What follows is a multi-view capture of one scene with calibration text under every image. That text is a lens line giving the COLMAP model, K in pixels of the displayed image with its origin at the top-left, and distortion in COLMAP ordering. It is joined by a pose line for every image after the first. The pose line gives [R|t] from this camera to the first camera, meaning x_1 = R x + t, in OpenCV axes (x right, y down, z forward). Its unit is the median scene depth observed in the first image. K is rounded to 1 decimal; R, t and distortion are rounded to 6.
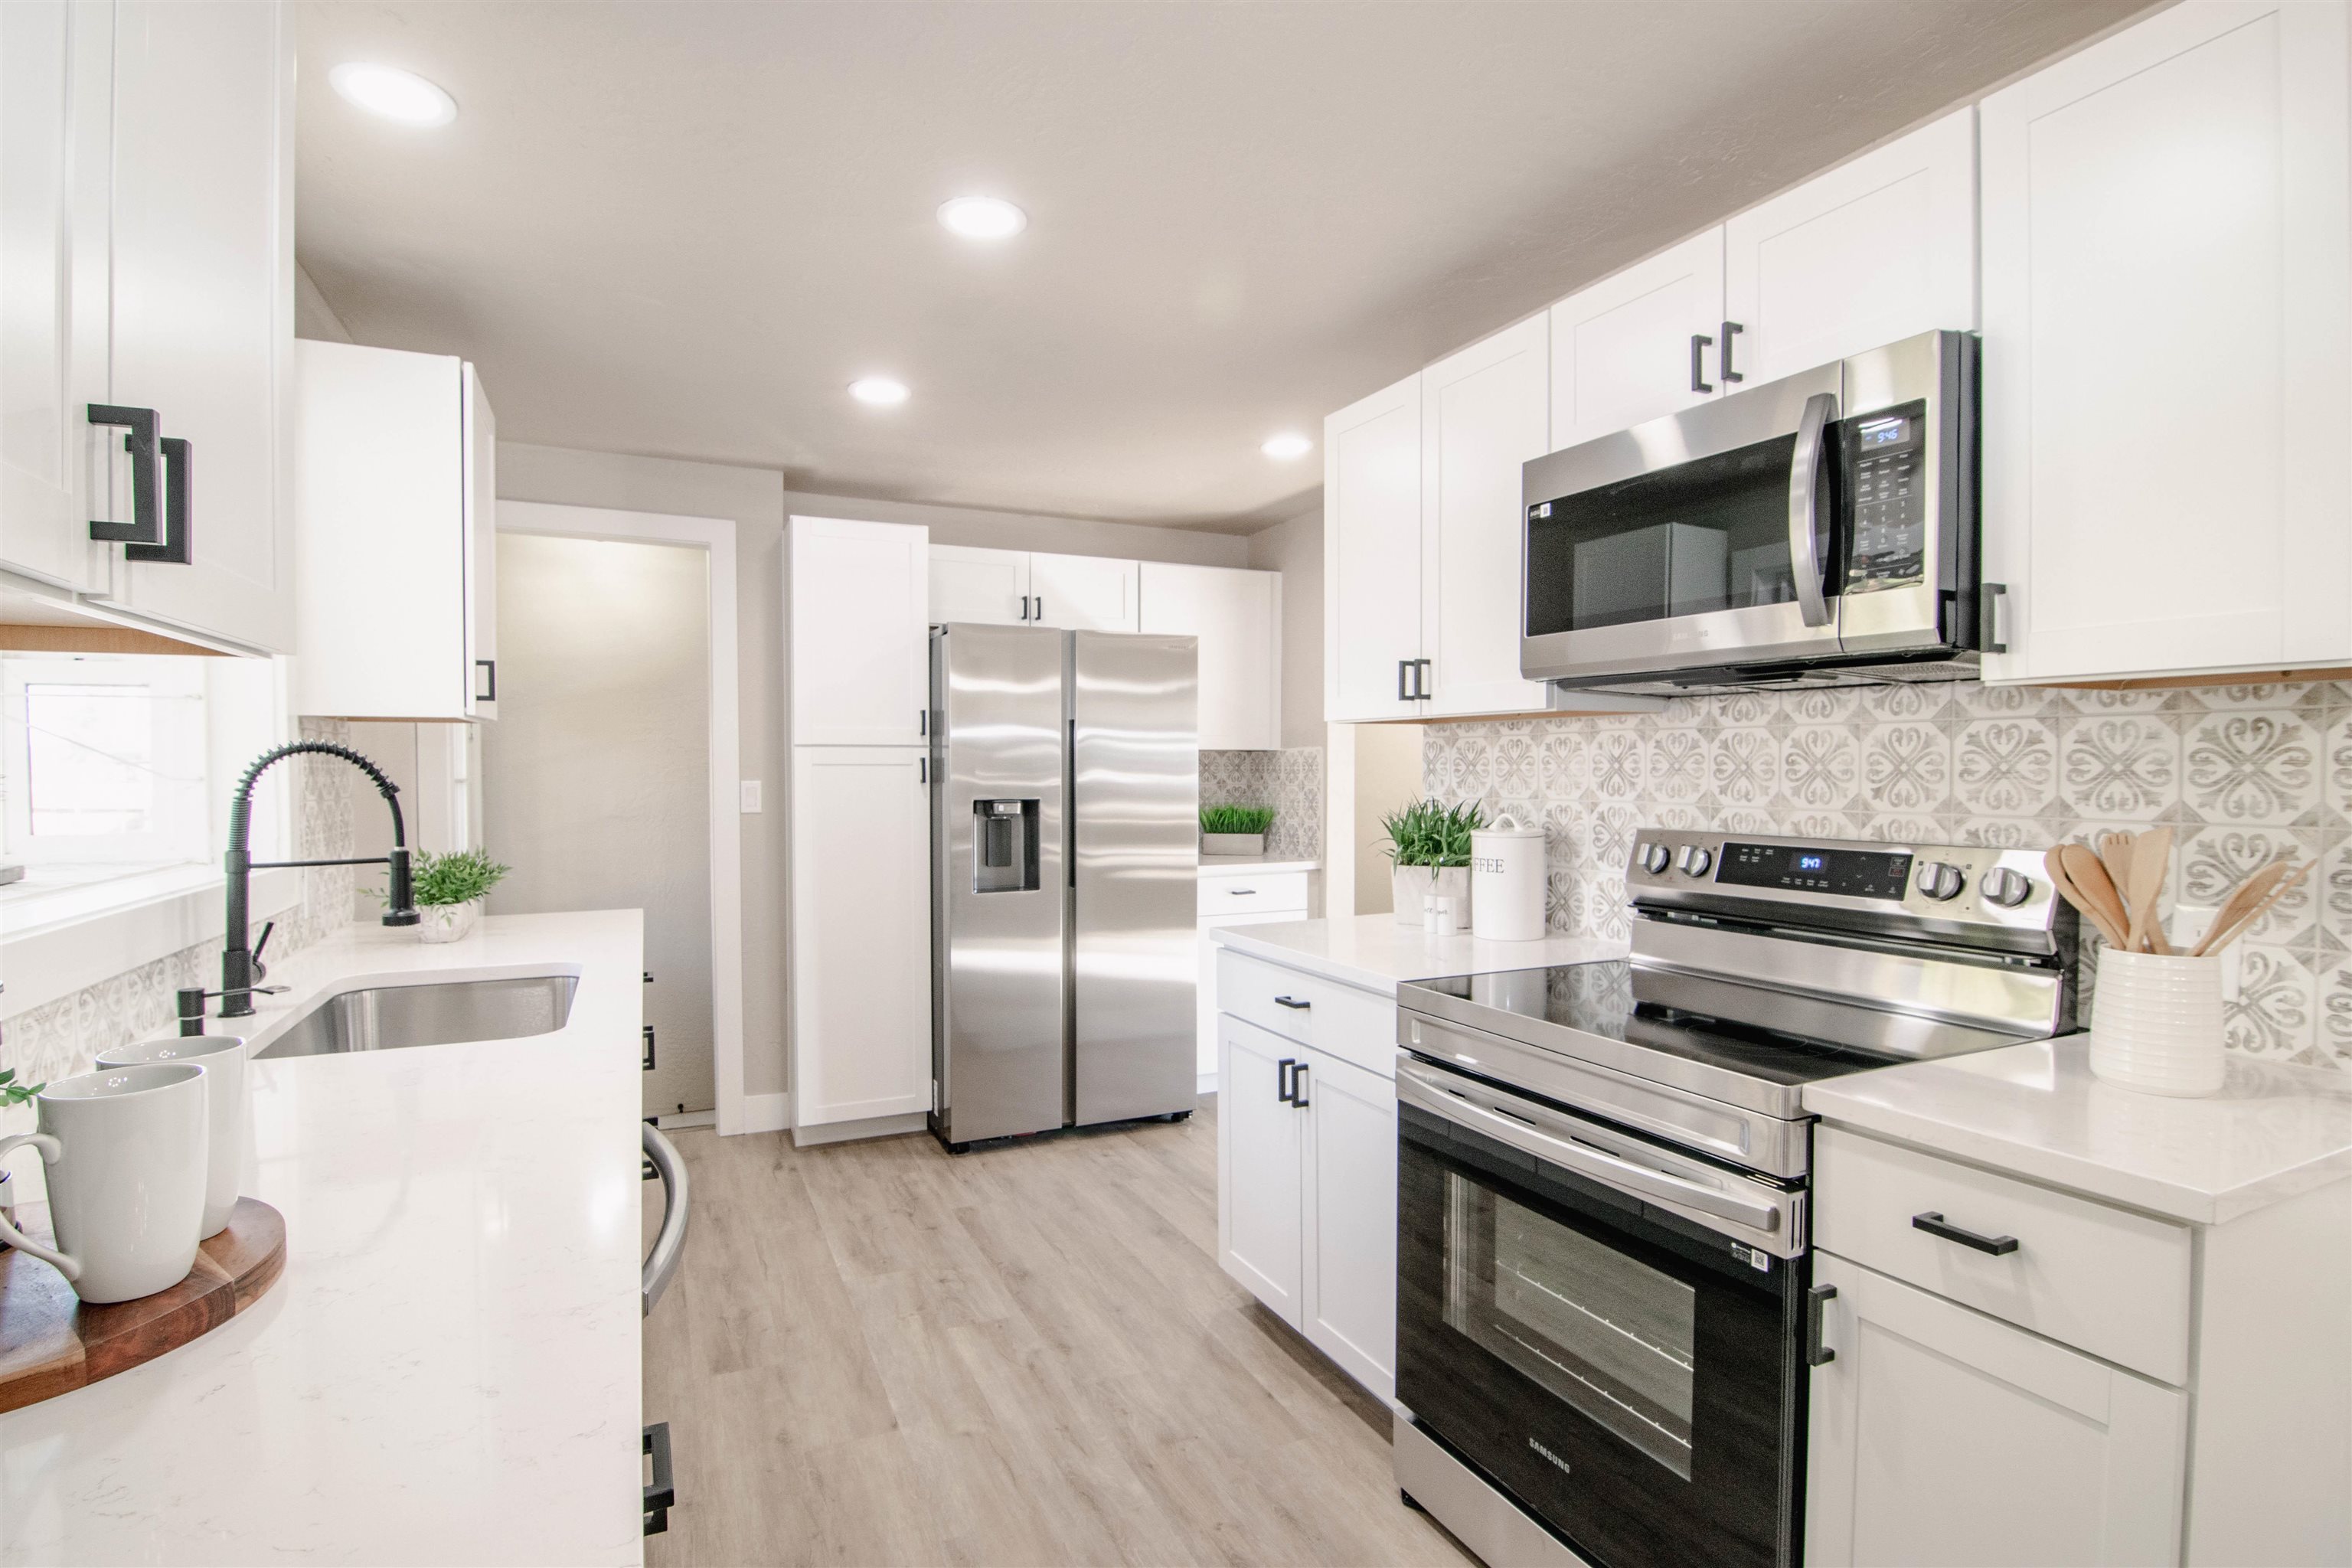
lens RADIAL K [[1140.4, 0, 1177.0], [0, 1140.4, 781.2], [0, 0, 1]] dist [0.002425, 0.000424]
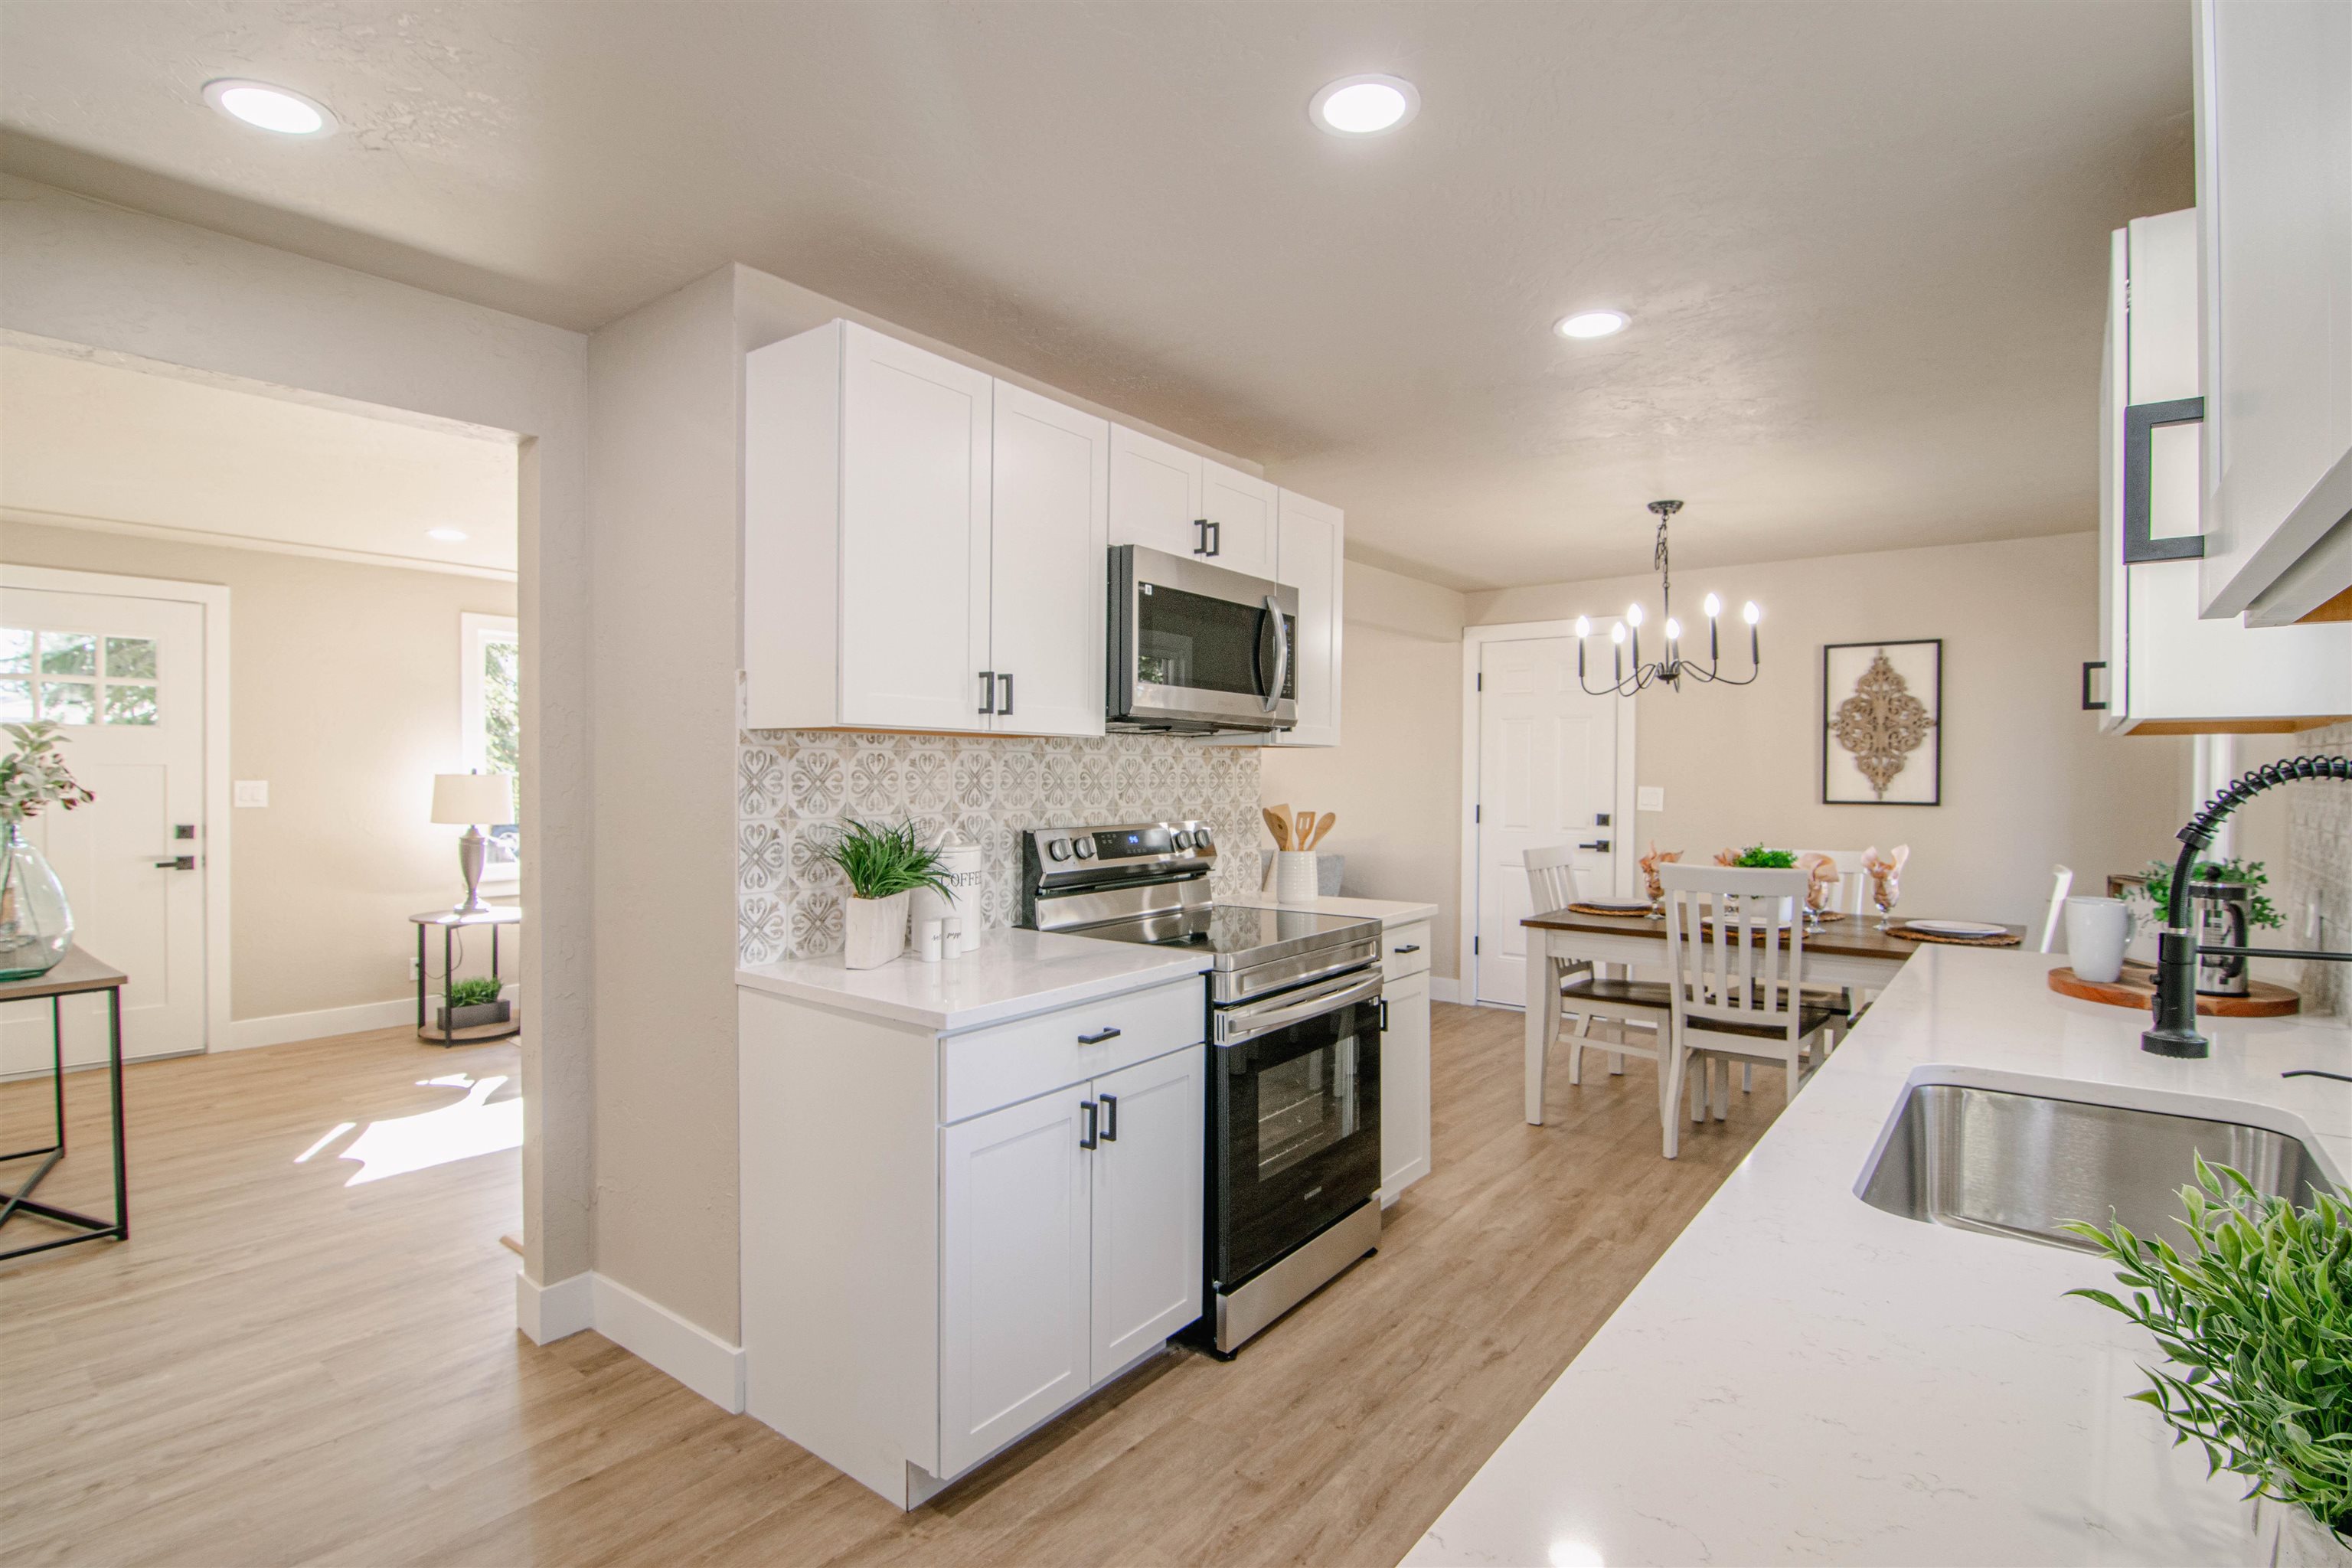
lens RADIAL K [[1140.4, 0, 1180.3], [0, 1140.4, 774.4], [0, 0, 1]] dist [0.002425, 0.000424]
pose [[-0.445200, 0.006069, 0.895411, -0.782115], [0.015041, 0.999887, 0.000701, -0.018130], [-0.895305, 0.013780, -0.445241, 1.374504]]
